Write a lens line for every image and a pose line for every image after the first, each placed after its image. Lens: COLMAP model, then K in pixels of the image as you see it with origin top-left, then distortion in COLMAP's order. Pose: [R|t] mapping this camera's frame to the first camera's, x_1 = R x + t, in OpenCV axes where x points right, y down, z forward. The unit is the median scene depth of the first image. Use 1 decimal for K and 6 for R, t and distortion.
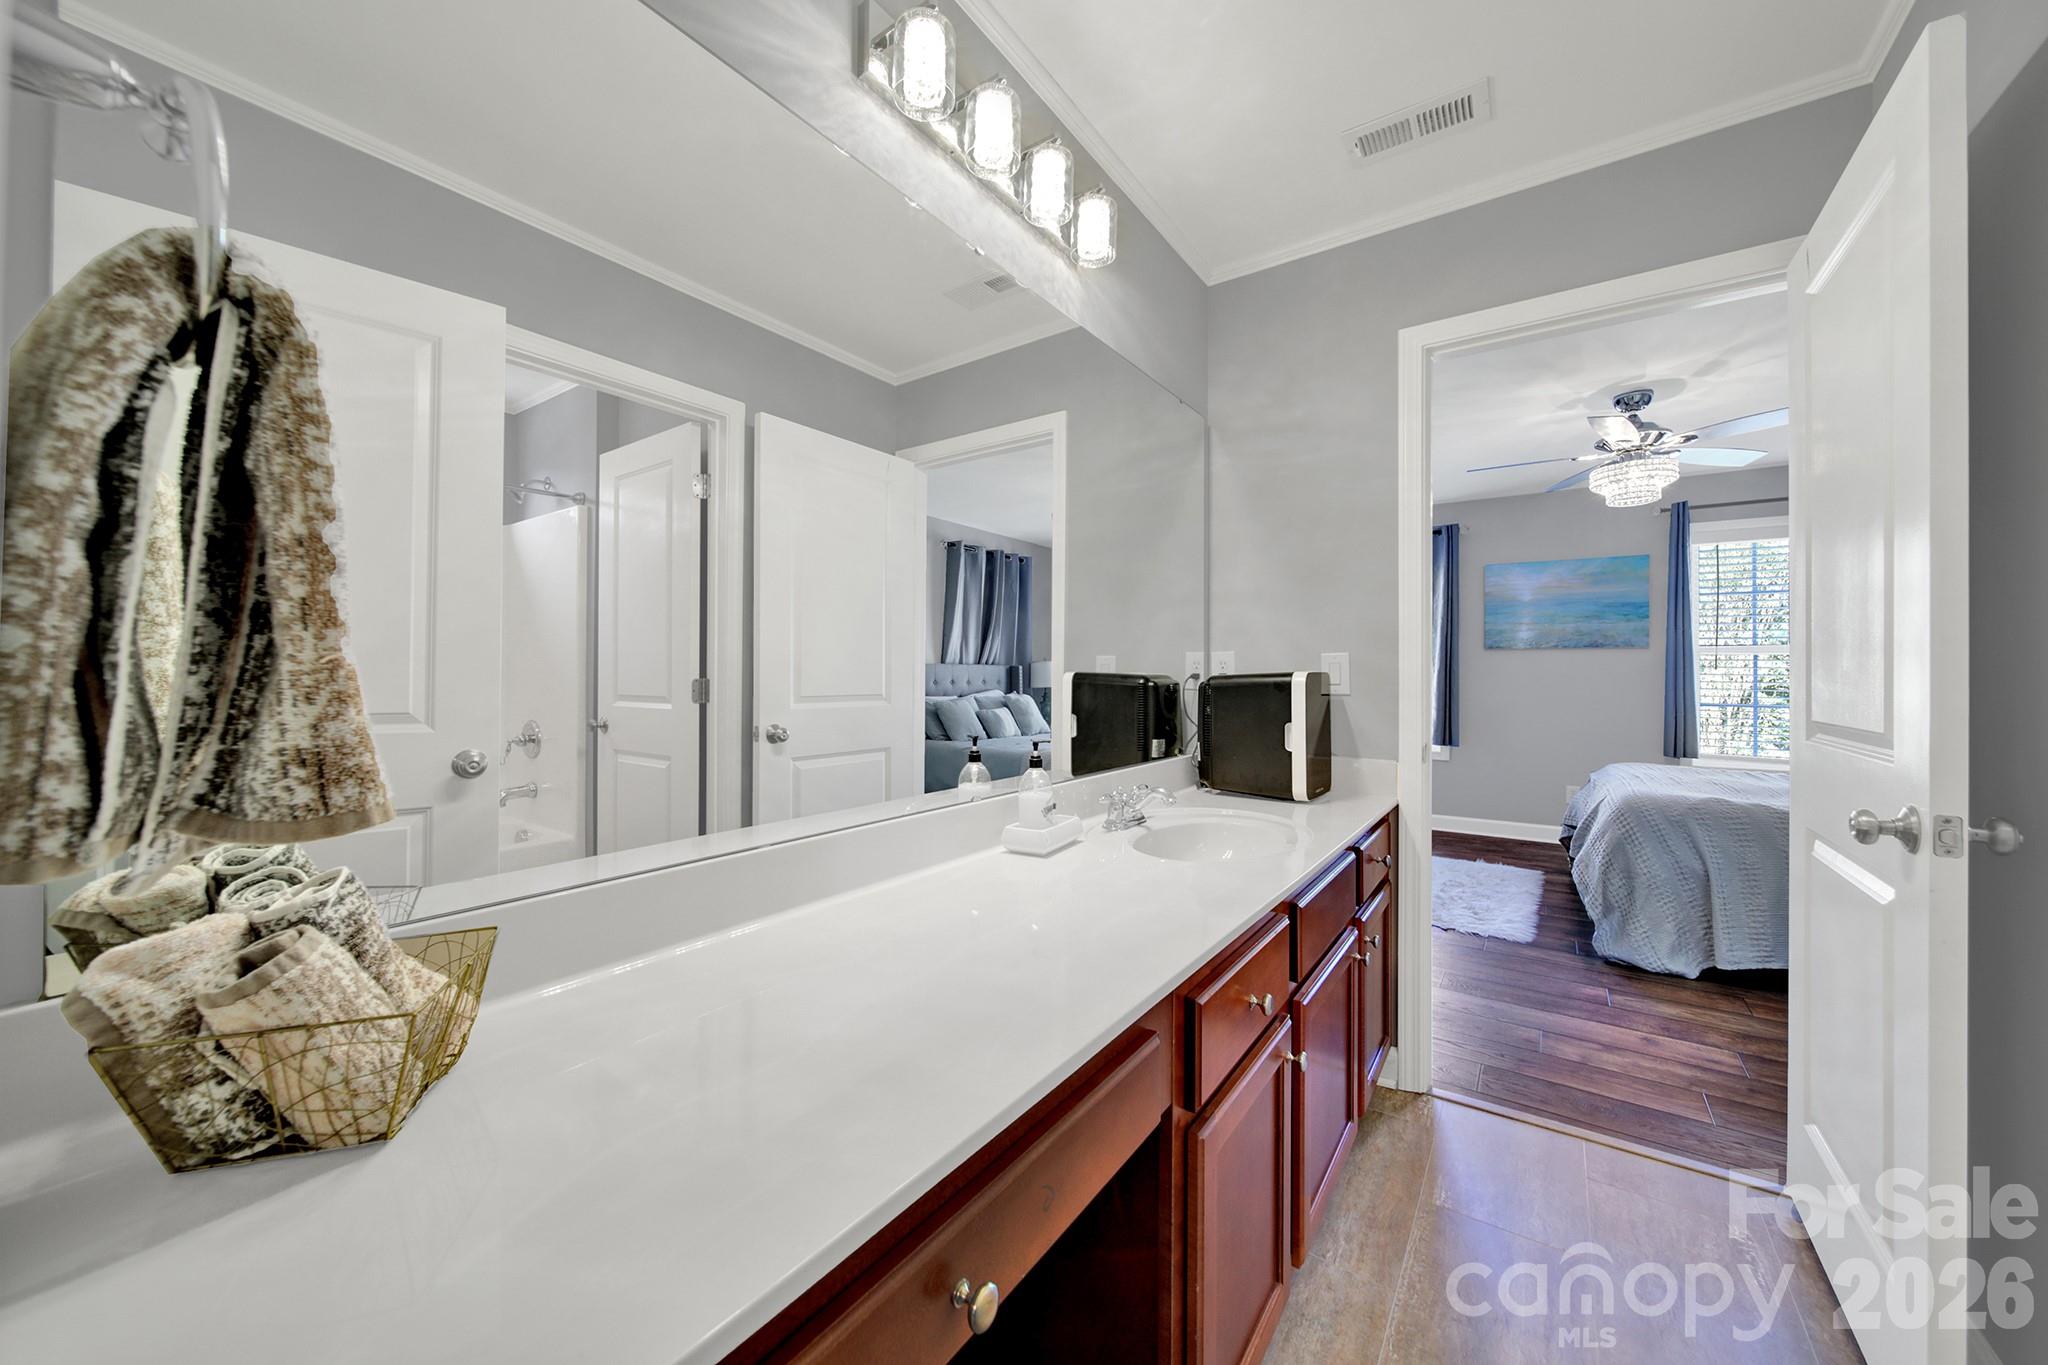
lens RADIAL K [[749.7, 0, 1024.9], [0, 749.7, 674.2], [0, 0, 1]] dist [0.000677, -0.002750]
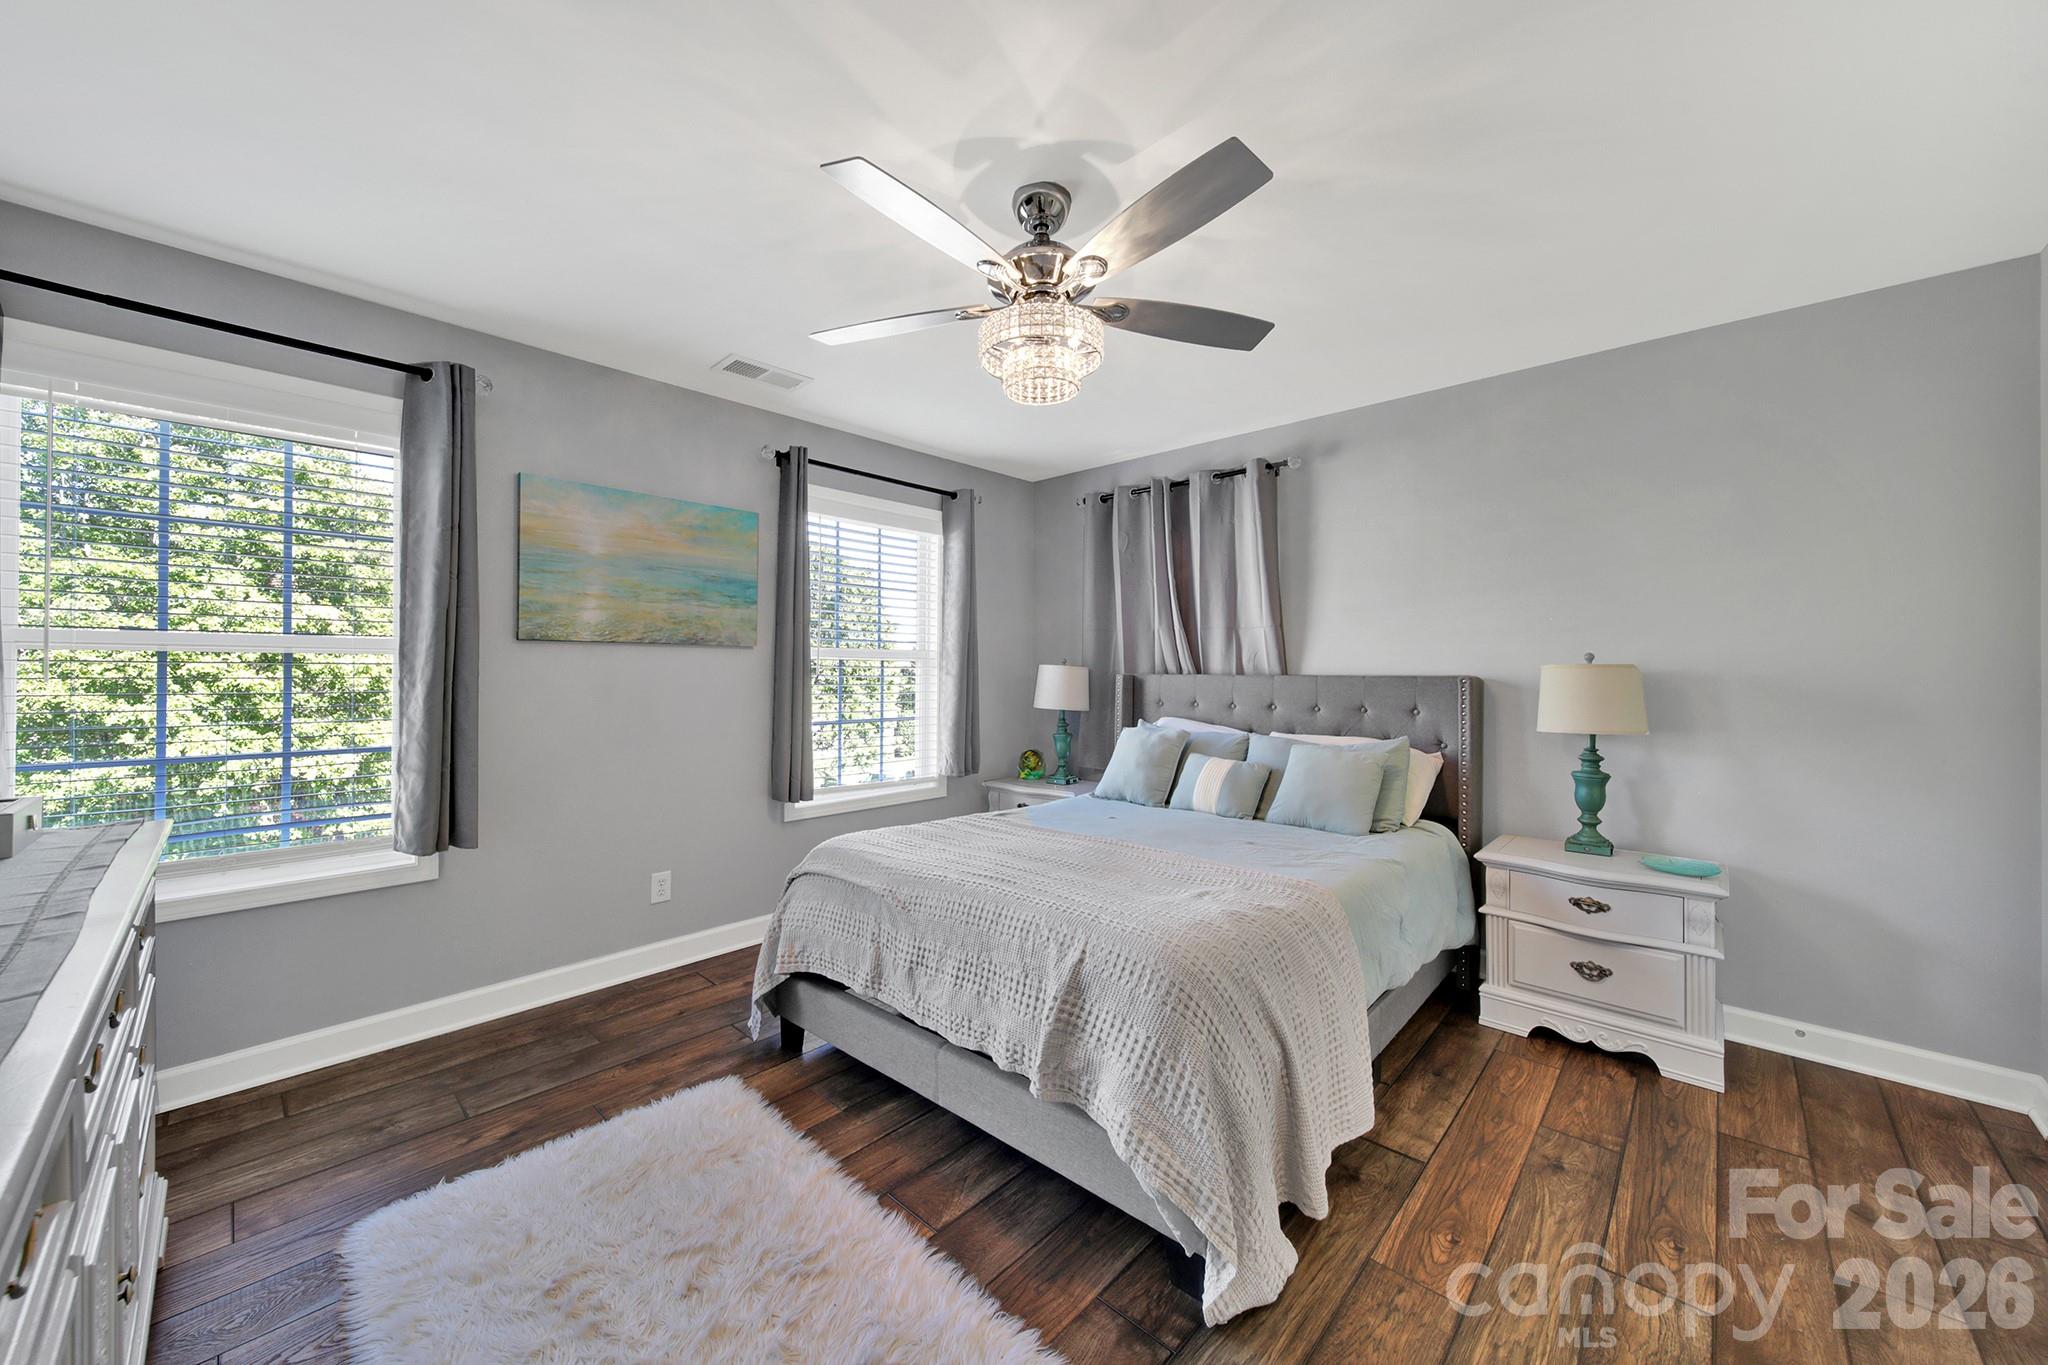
lens RADIAL K [[749.7, 0, 1024.9], [0, 749.7, 674.2], [0, 0, 1]] dist [0.000677, -0.002750]
pose [[0.139120, -0.009527, 0.990230, 0.171595], [-0.003319, 0.999944, 0.010086, -0.017285], [-0.990270, -0.004690, 0.139080, 0.624348]]
